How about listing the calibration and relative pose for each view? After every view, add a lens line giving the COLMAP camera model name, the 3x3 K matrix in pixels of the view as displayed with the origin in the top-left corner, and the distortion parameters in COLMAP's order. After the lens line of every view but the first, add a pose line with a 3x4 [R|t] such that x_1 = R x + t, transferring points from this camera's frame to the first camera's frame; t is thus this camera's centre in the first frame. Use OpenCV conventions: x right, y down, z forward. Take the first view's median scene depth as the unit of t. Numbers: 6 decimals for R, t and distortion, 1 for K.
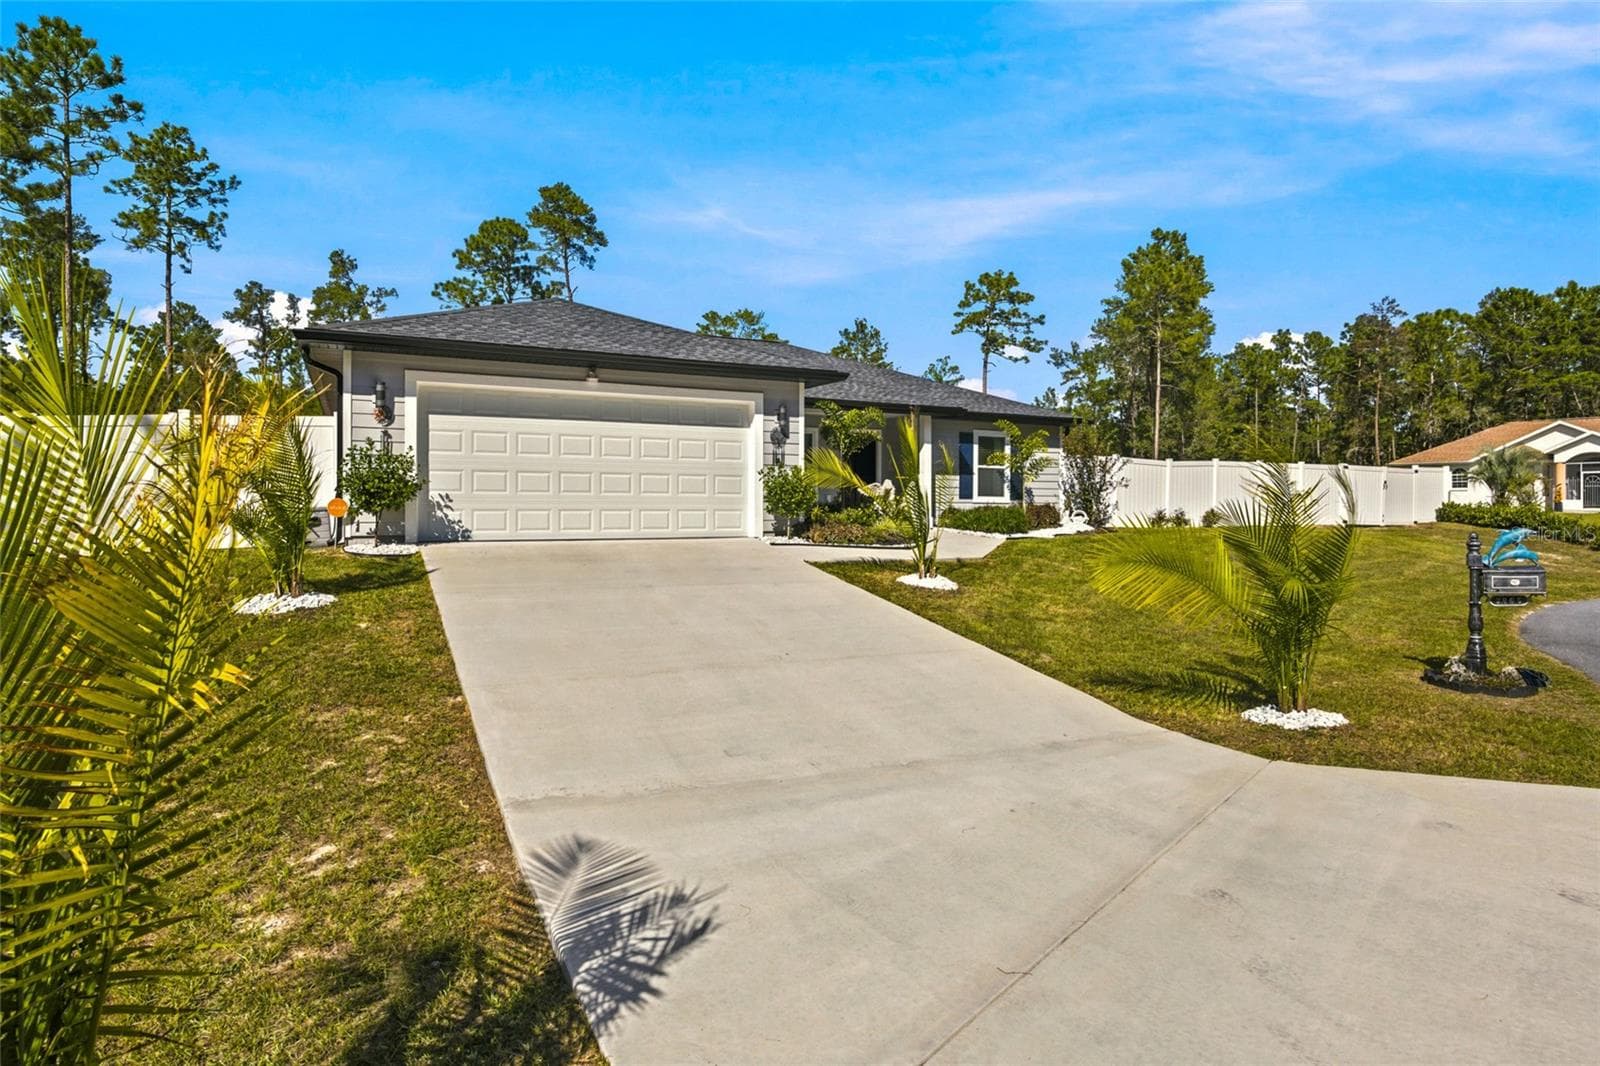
lens RADIAL K [[894.6, 0, 798.1], [0, 894.6, 511.1], [0, 0, 1]] dist [-0.004489, 0.001869]
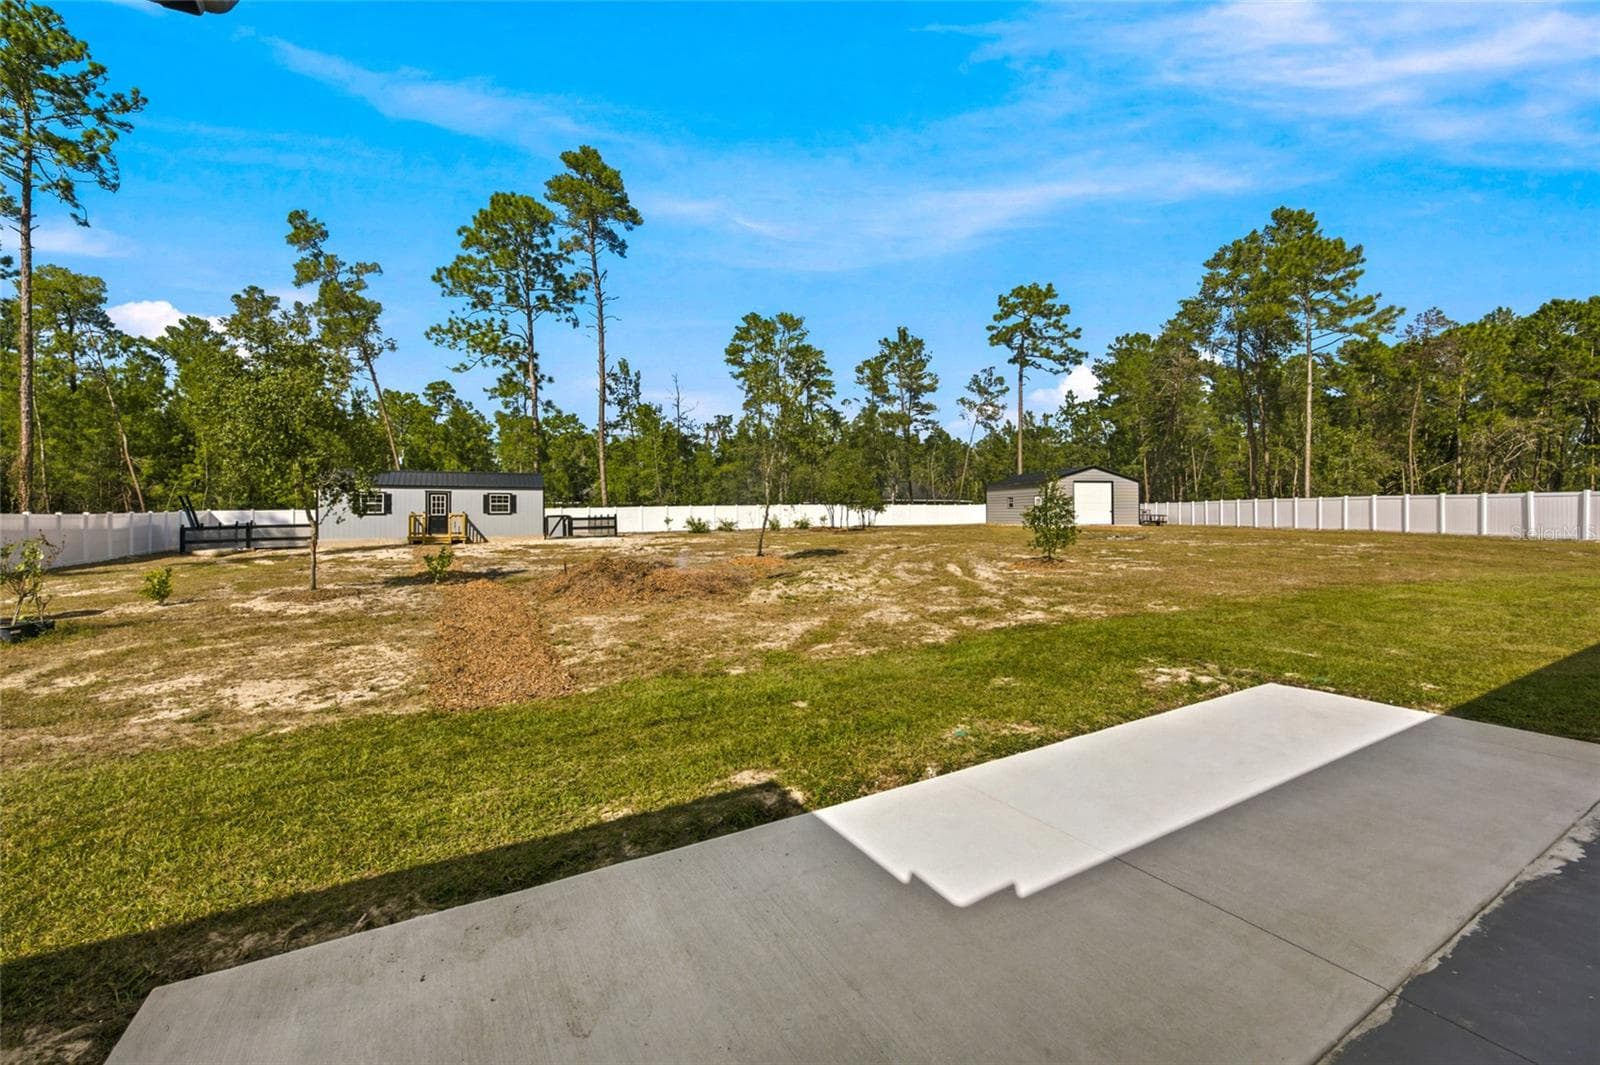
lens RADIAL K [[659.9, 0, 804.9], [0, 659.9, 518.4], [0, 0, 1]] dist [-0.037893, 0.016037]
pose [[0.997944, -0.008494, 0.063533, -0.094891], [0.008239, 0.999957, 0.004274, -0.015138], [-0.063566, -0.003741, 0.997971, 0.346170]]
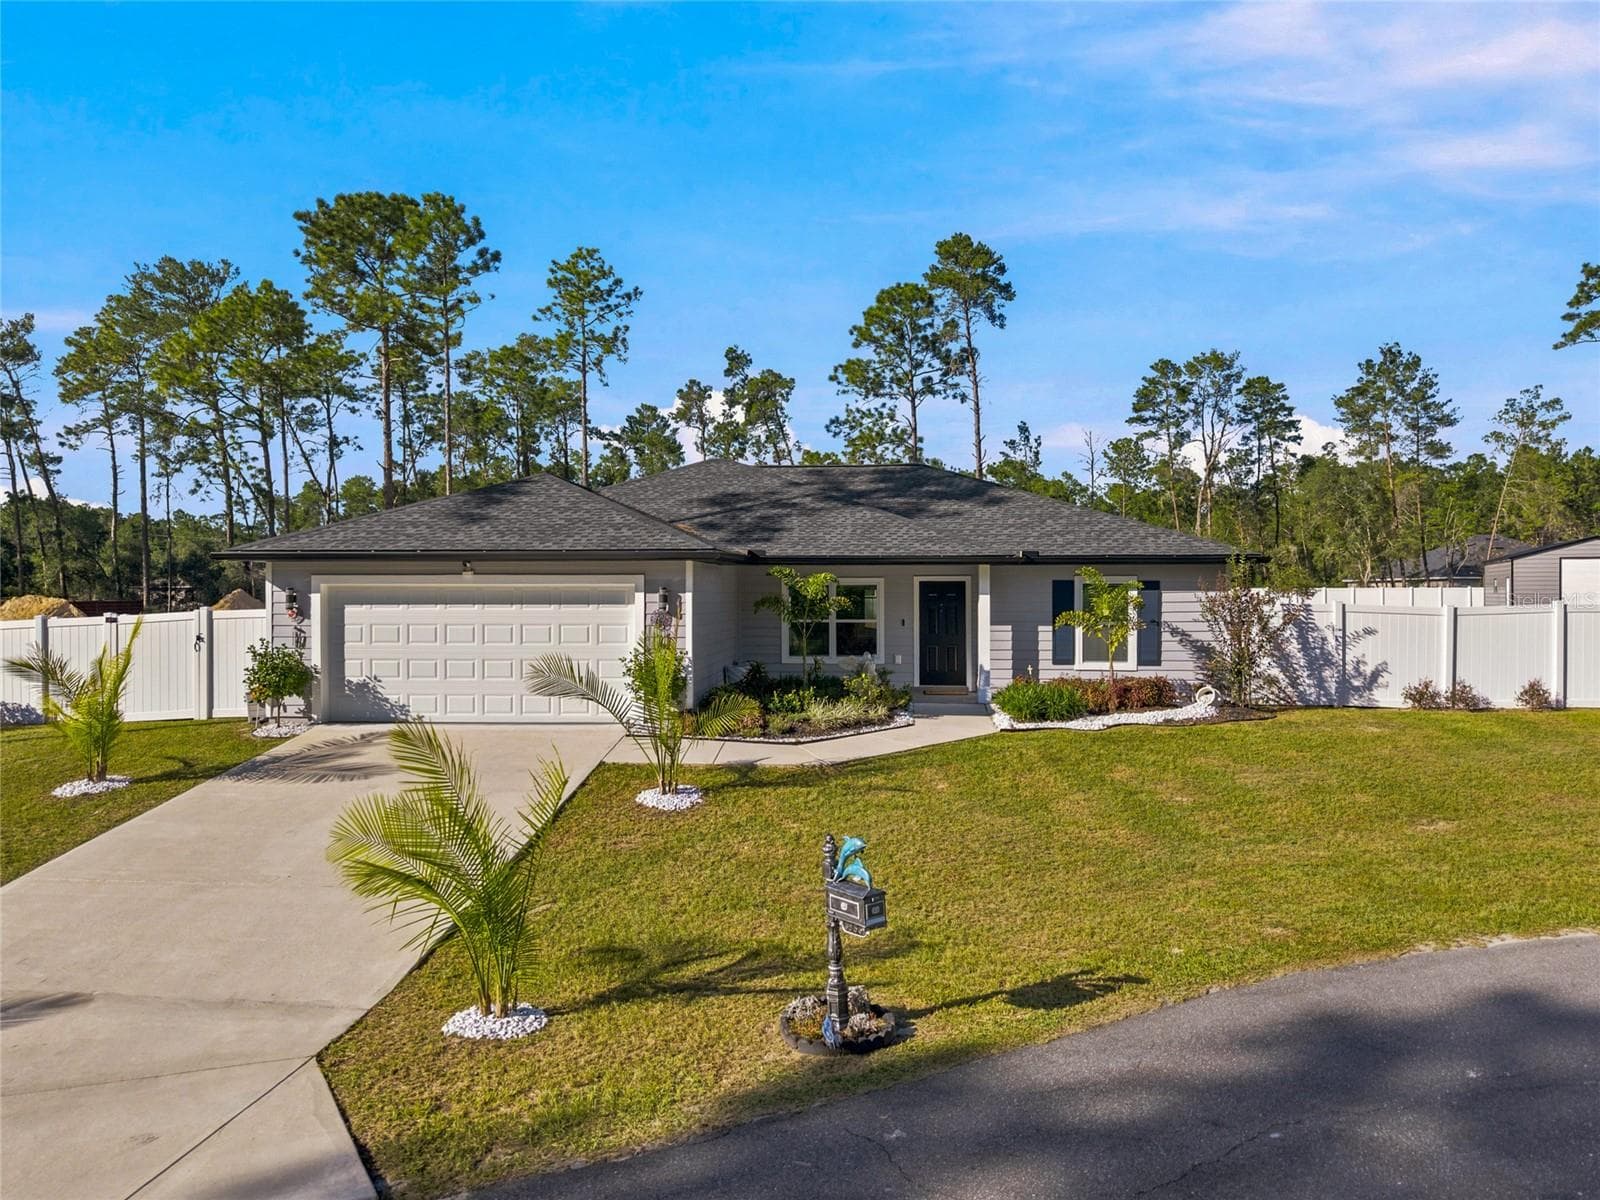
lens RADIAL K [[1098.2, 0, 800.0], [0, 1098.2, 600.0], [0, 0, 1]] dist [0.014606, 0.000984]
pose [[0.863596, -0.002173, -0.504180, 0.123102], [0.003493, 0.999993, 0.001673, -0.018860], [0.504173, -0.003205, 0.863597, 0.015294]]
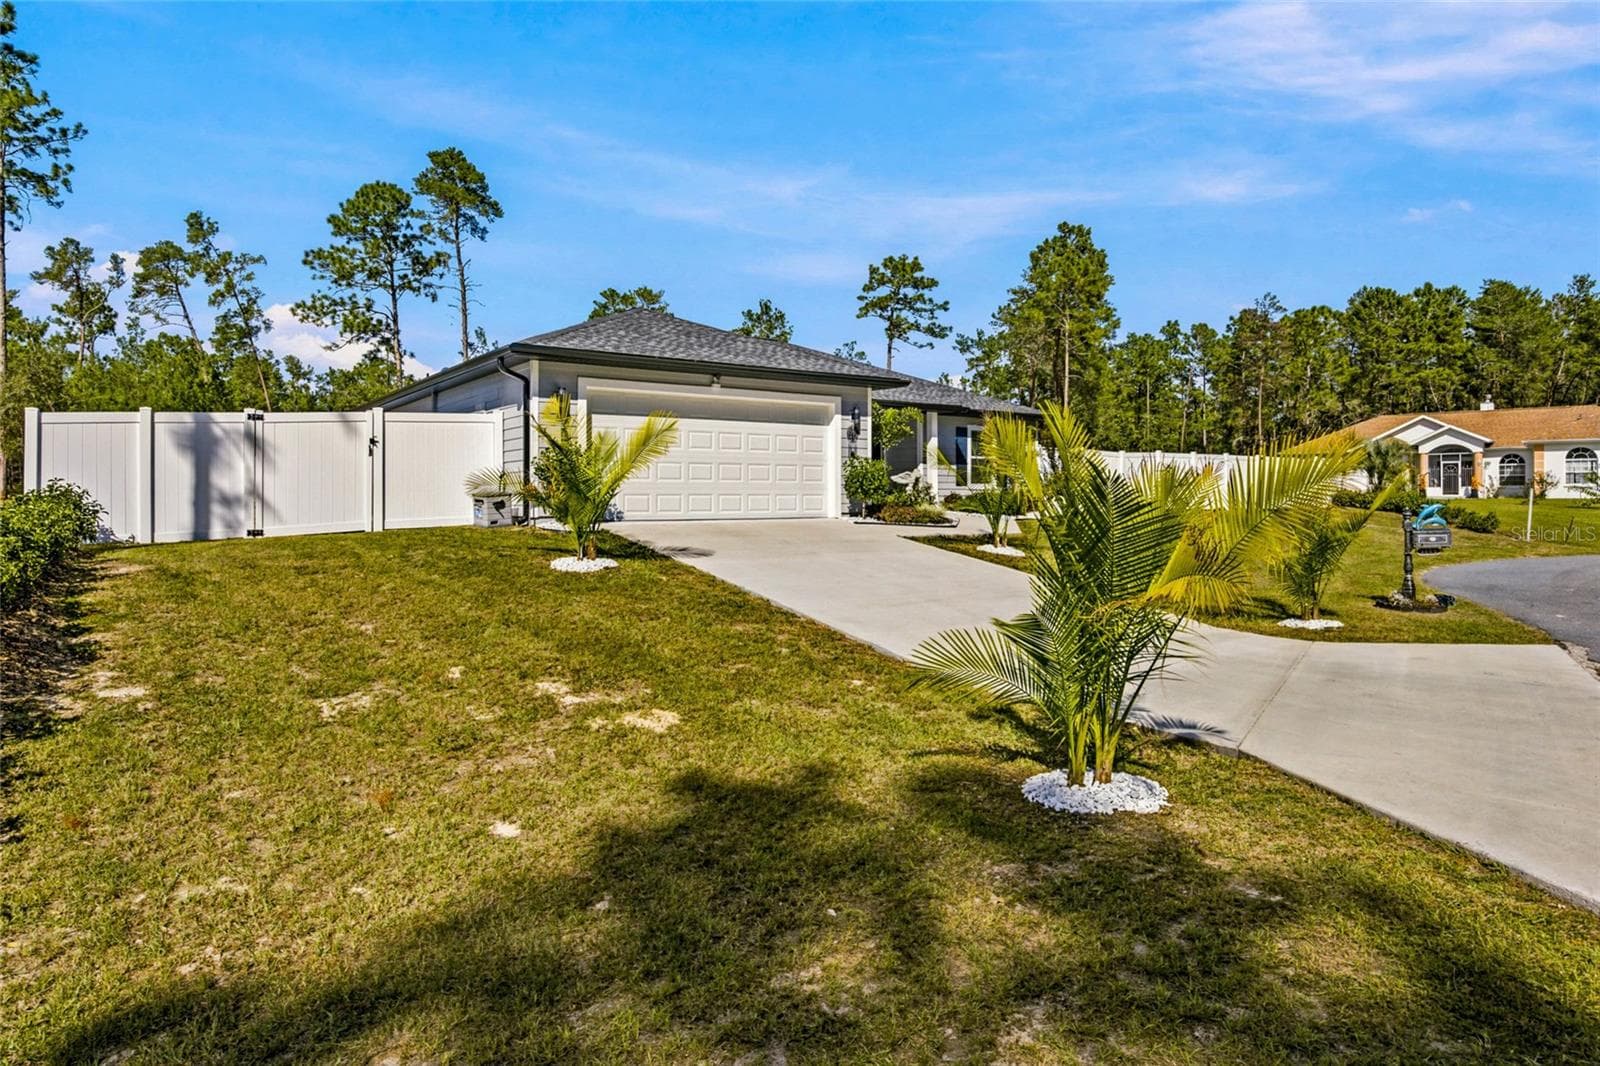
lens RADIAL K [[972.3, 0, 801.1], [0, 972.3, 492.2], [0, 0, 1]] dist [0.001762, 0.002613]
pose [[0.989561, -0.001661, 0.144102, -0.049488], [0.002936, 0.999958, -0.008631, 0.001100], [-0.144082, 0.008964, 0.989525, -0.048128]]
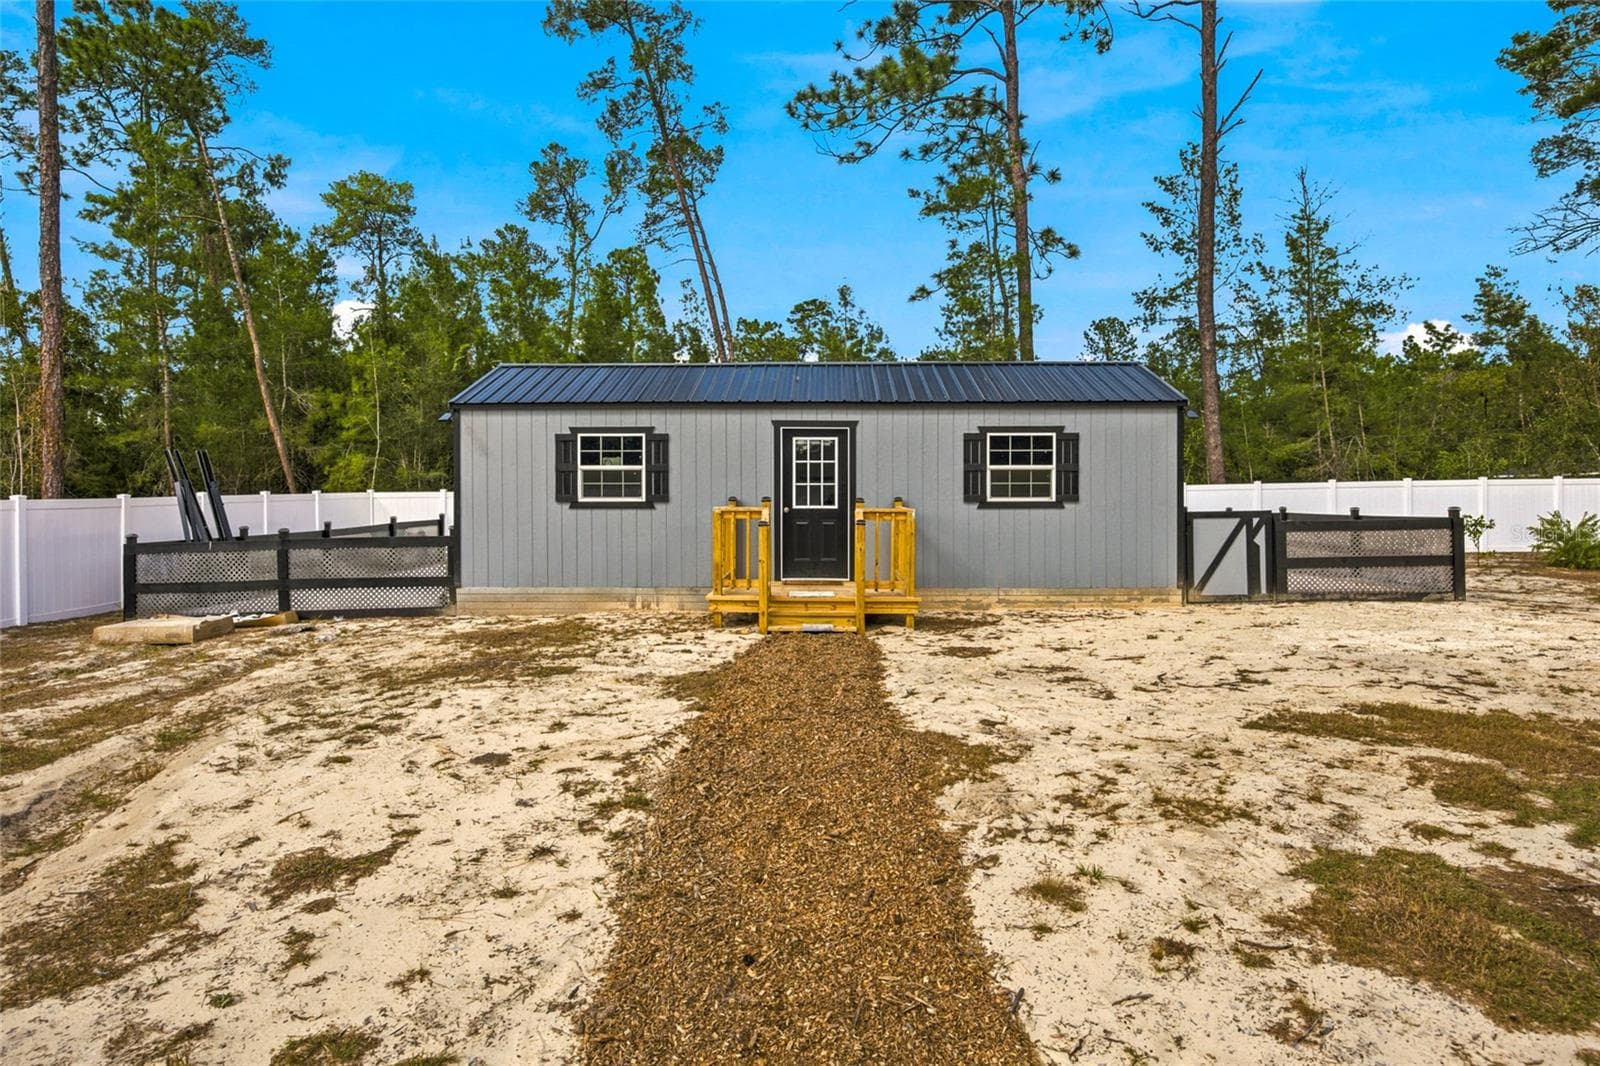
lens RADIAL K [[894.6, 0, 798.1], [0, 894.6, 511.1], [0, 0, 1]] dist [-0.004489, 0.001869]
pose [[0.897347, 0.001812, -0.441322, -0.236097], [0.003042, 0.999942, 0.010292, -0.018646], [0.441316, -0.010578, 0.897290, 0.636476]]
